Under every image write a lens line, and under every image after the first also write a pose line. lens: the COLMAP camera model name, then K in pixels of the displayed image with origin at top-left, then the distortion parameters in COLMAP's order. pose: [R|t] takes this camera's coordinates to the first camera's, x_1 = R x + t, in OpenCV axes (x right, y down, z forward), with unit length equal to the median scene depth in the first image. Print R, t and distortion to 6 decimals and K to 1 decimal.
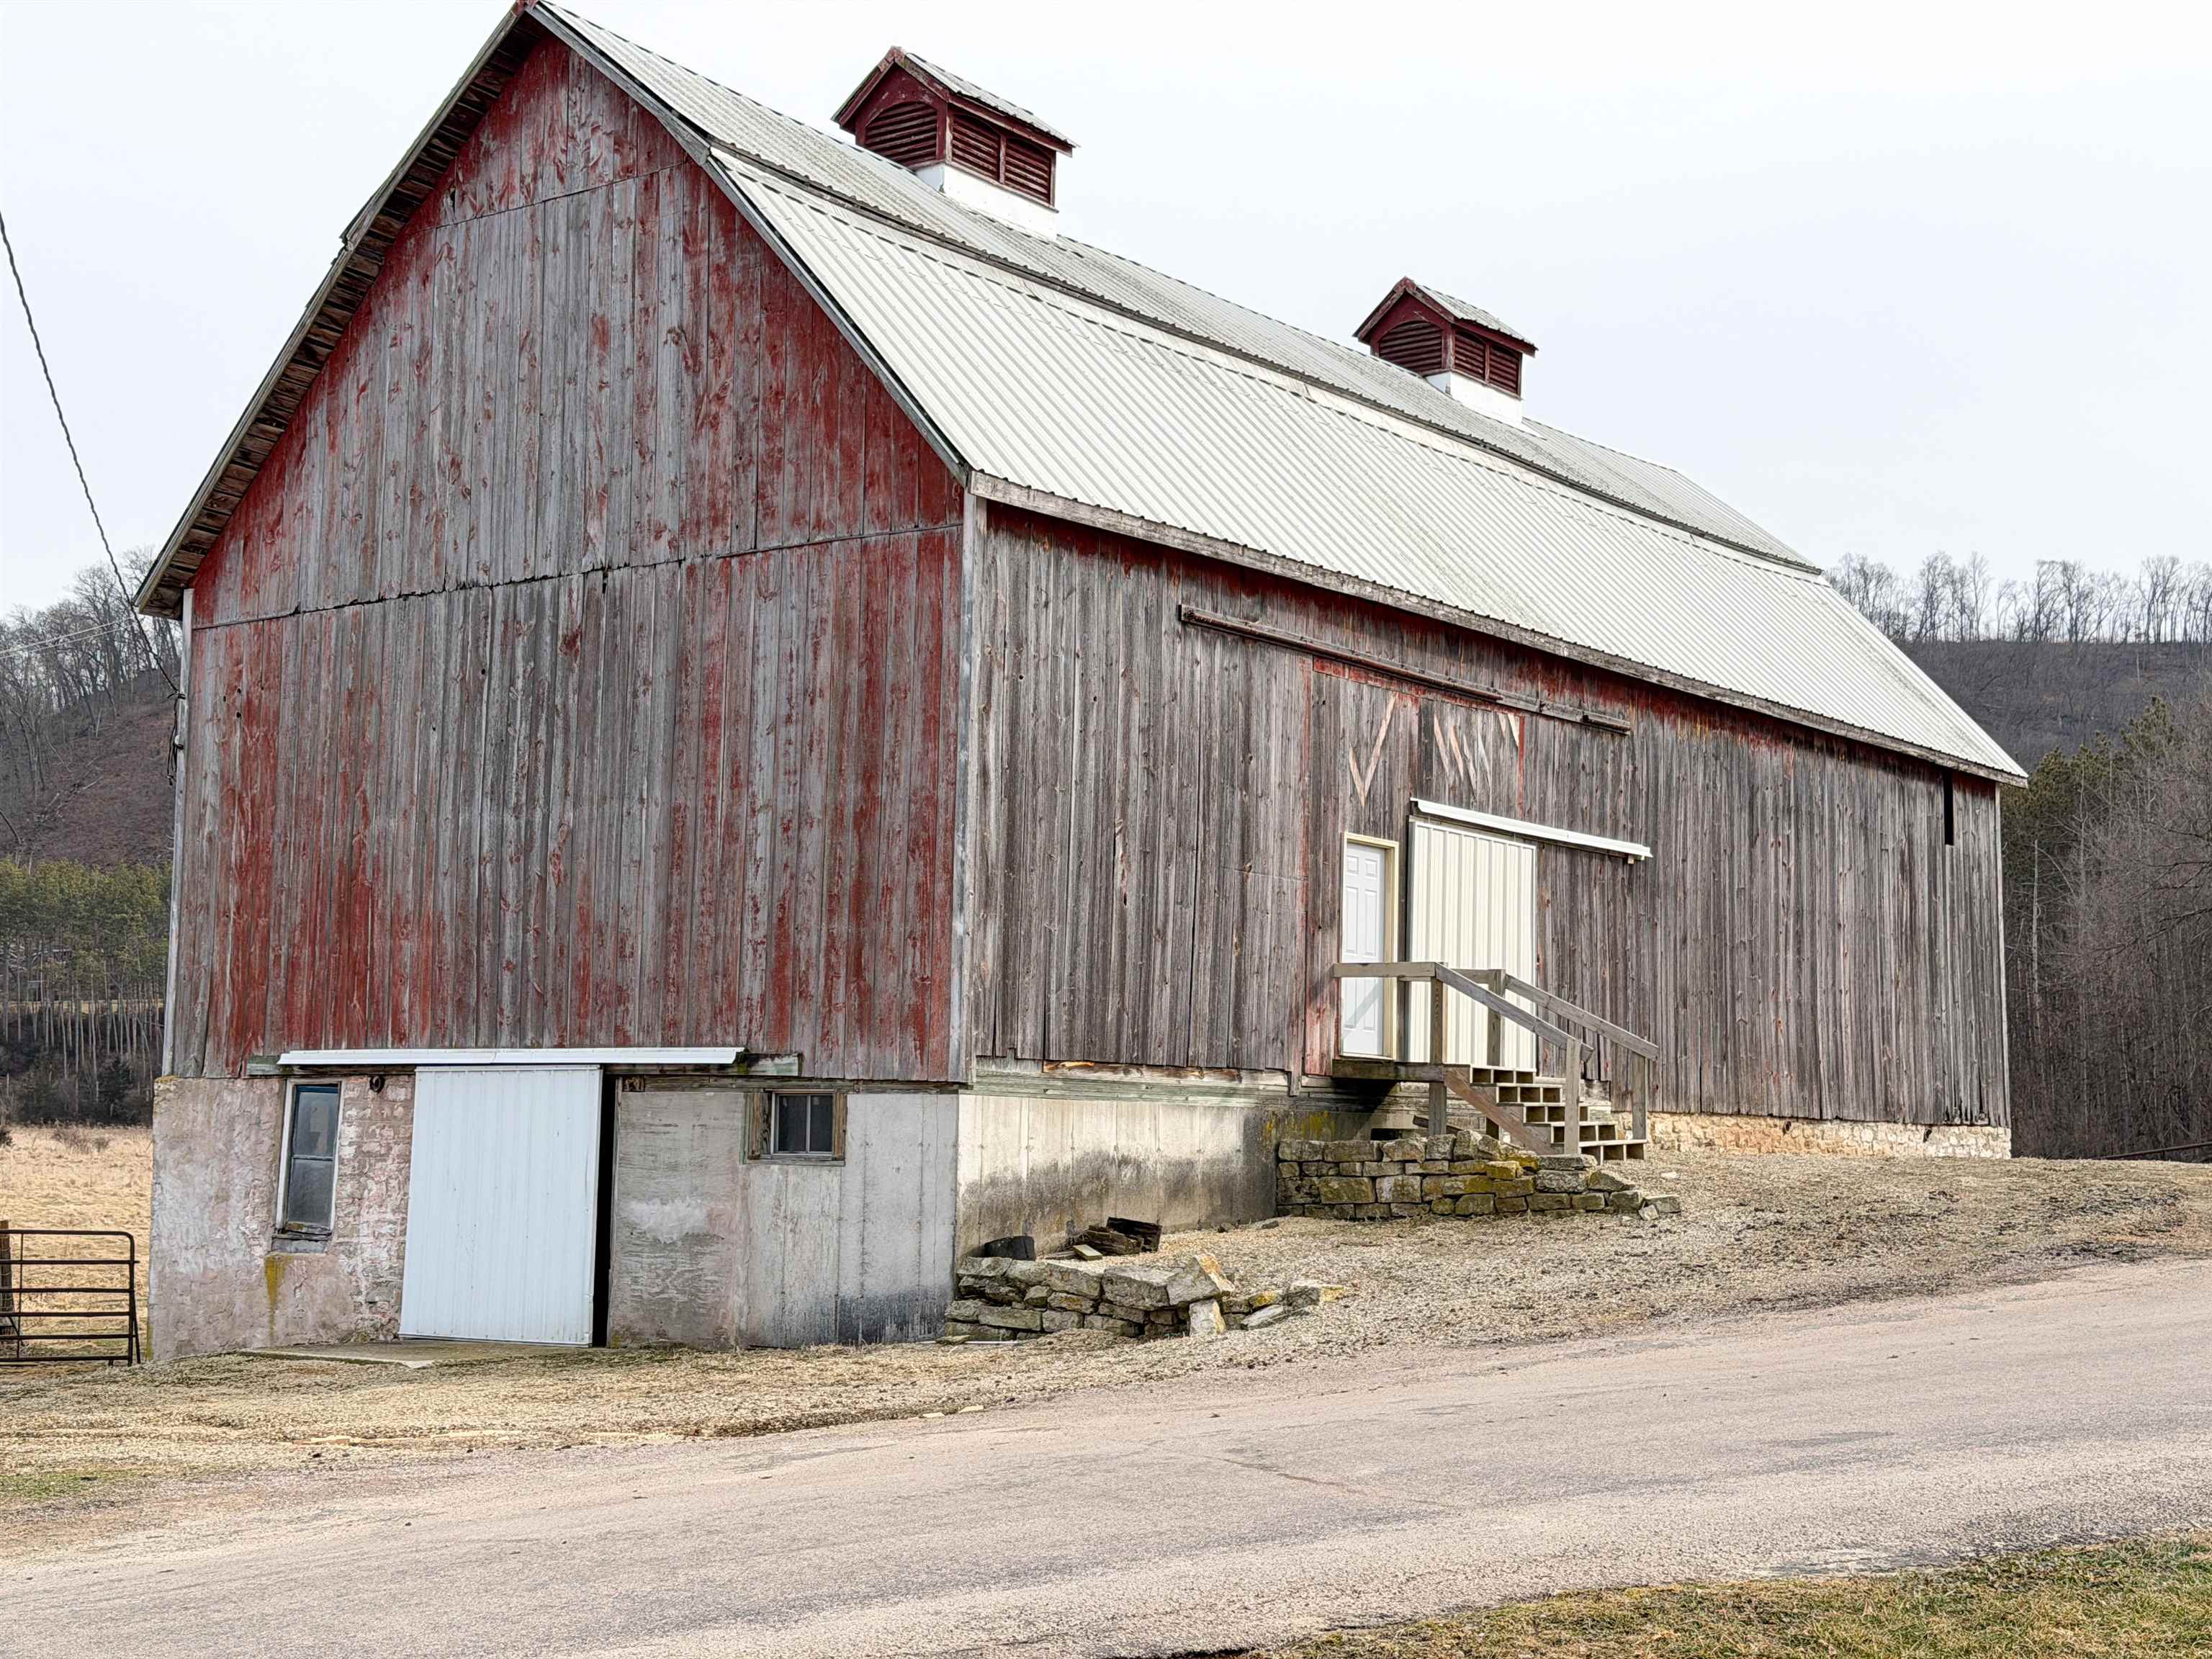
lens RADIAL K [[3090.4, 0, 1106.0], [0, 3090.4, 829.5], [0, 0, 1]] dist [0.131284, 0.069743]
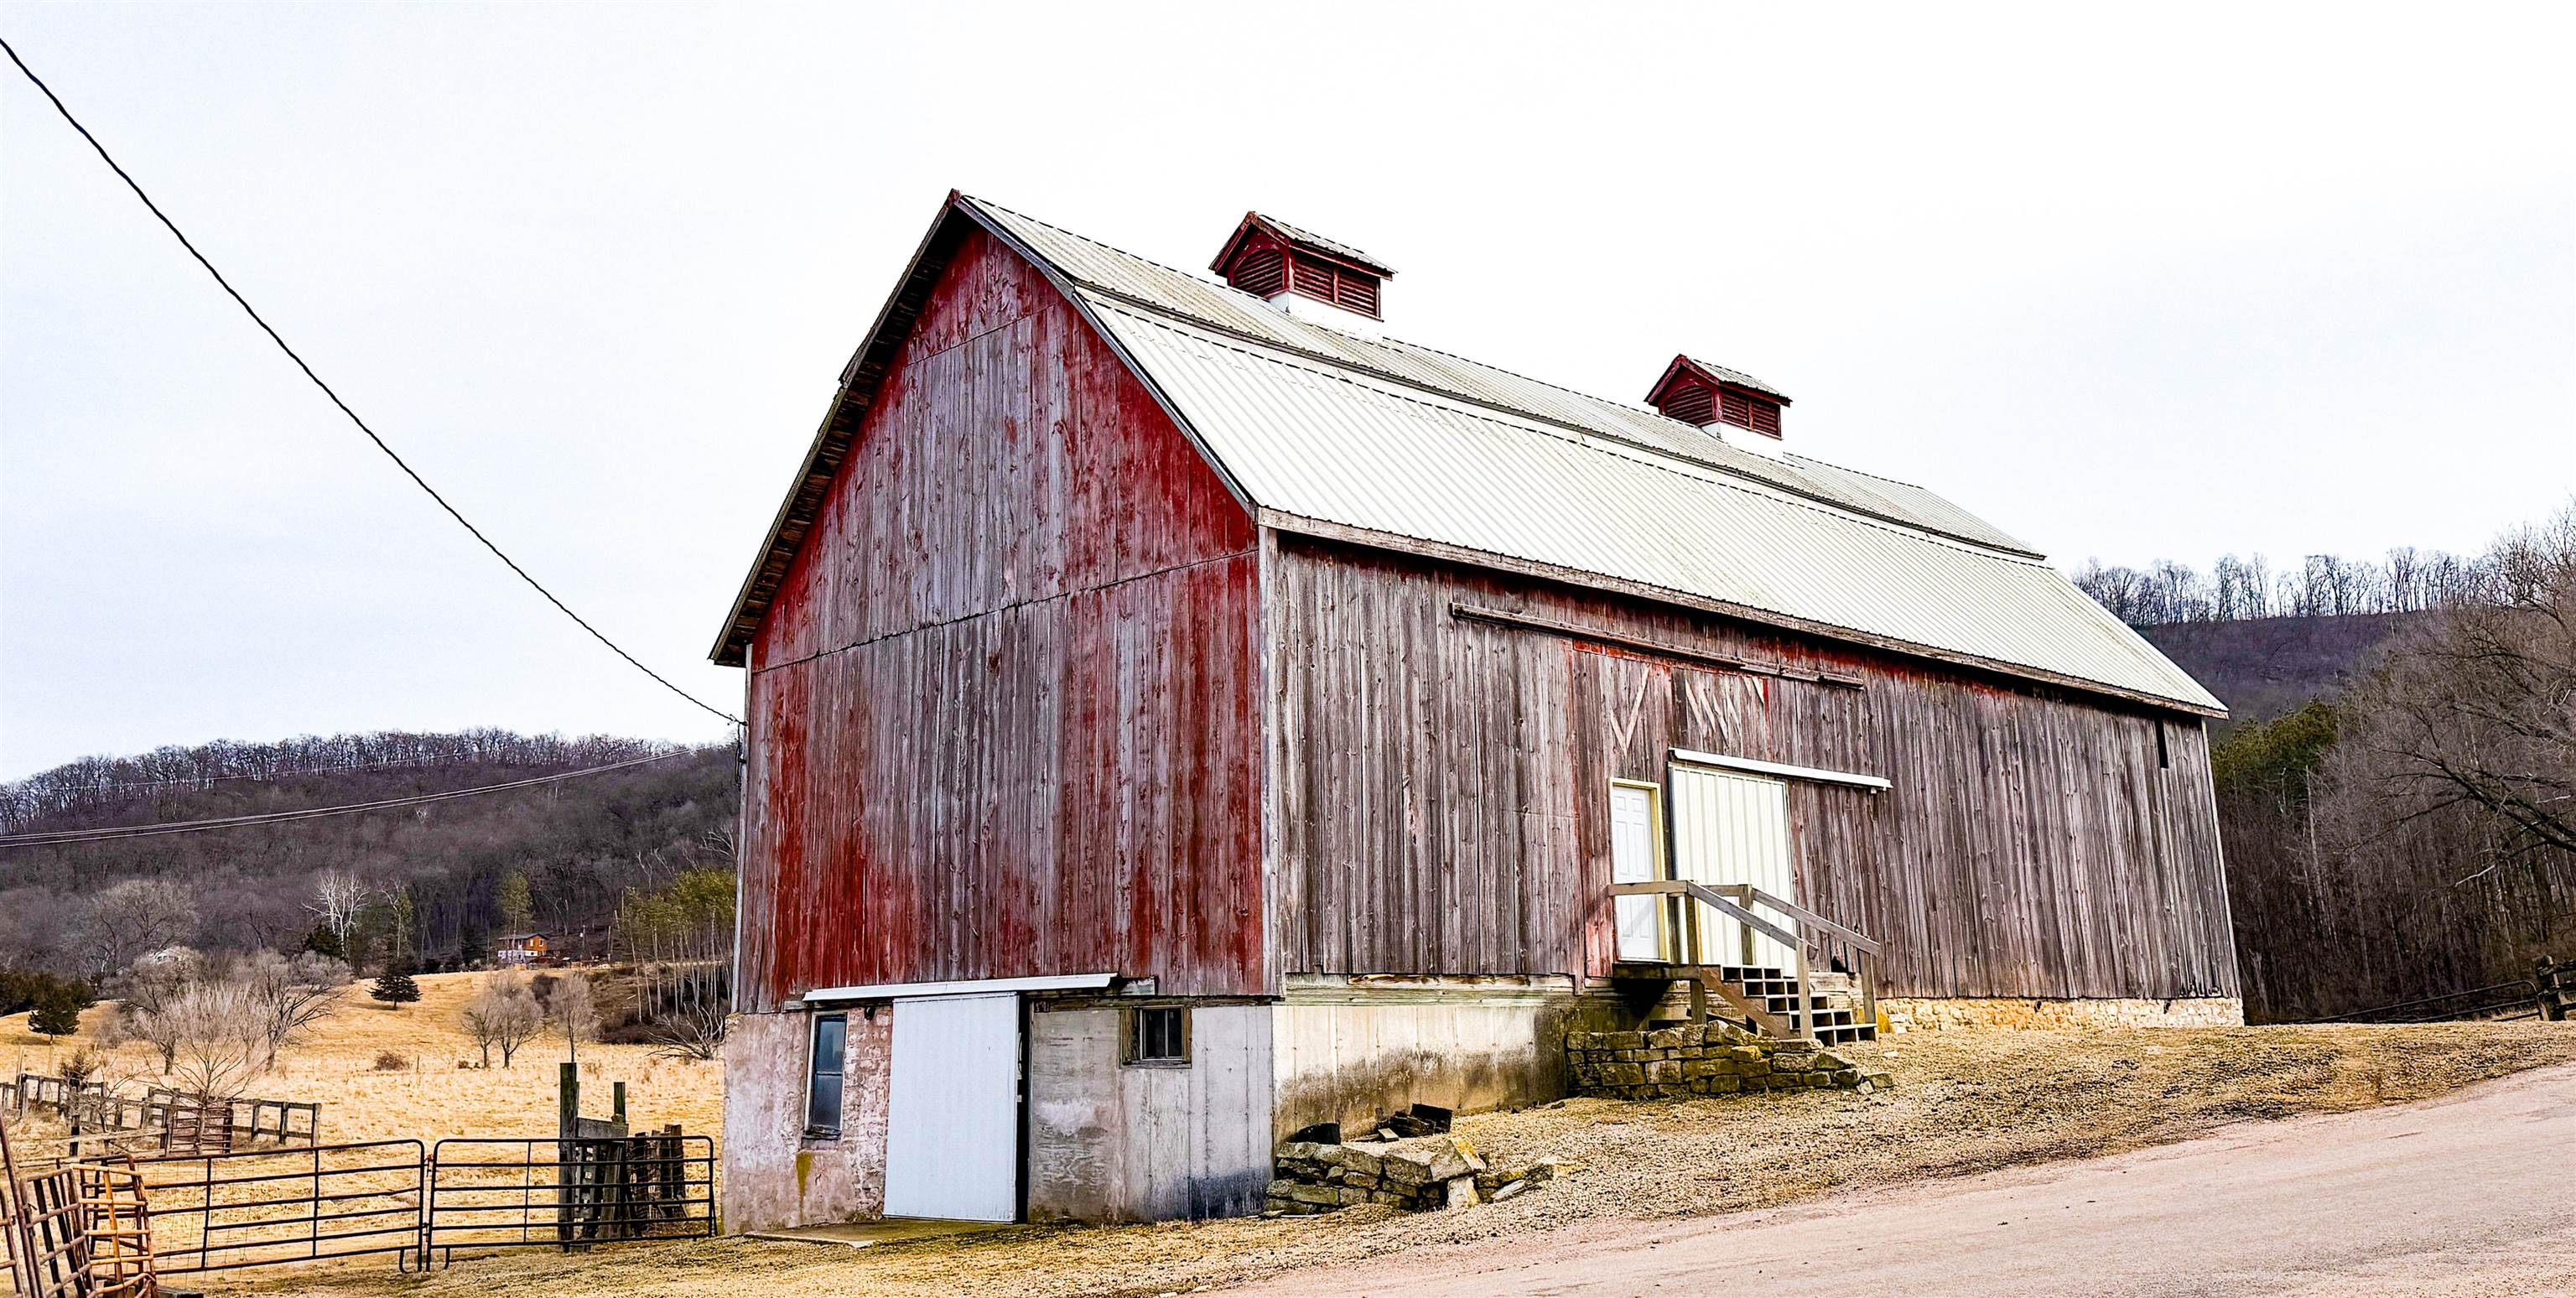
lens RADIAL K [[2214.1, 0, 1251.7], [0, 2214.1, 523.2], [0, 0, 1]] dist [0.194320, -0.396609]
pose [[0.987918, -0.069152, -0.138691, 0.069055], [0.051568, 0.990612, -0.126601, 0.005895], [0.146144, 0.117919, 0.982210, 0.083604]]
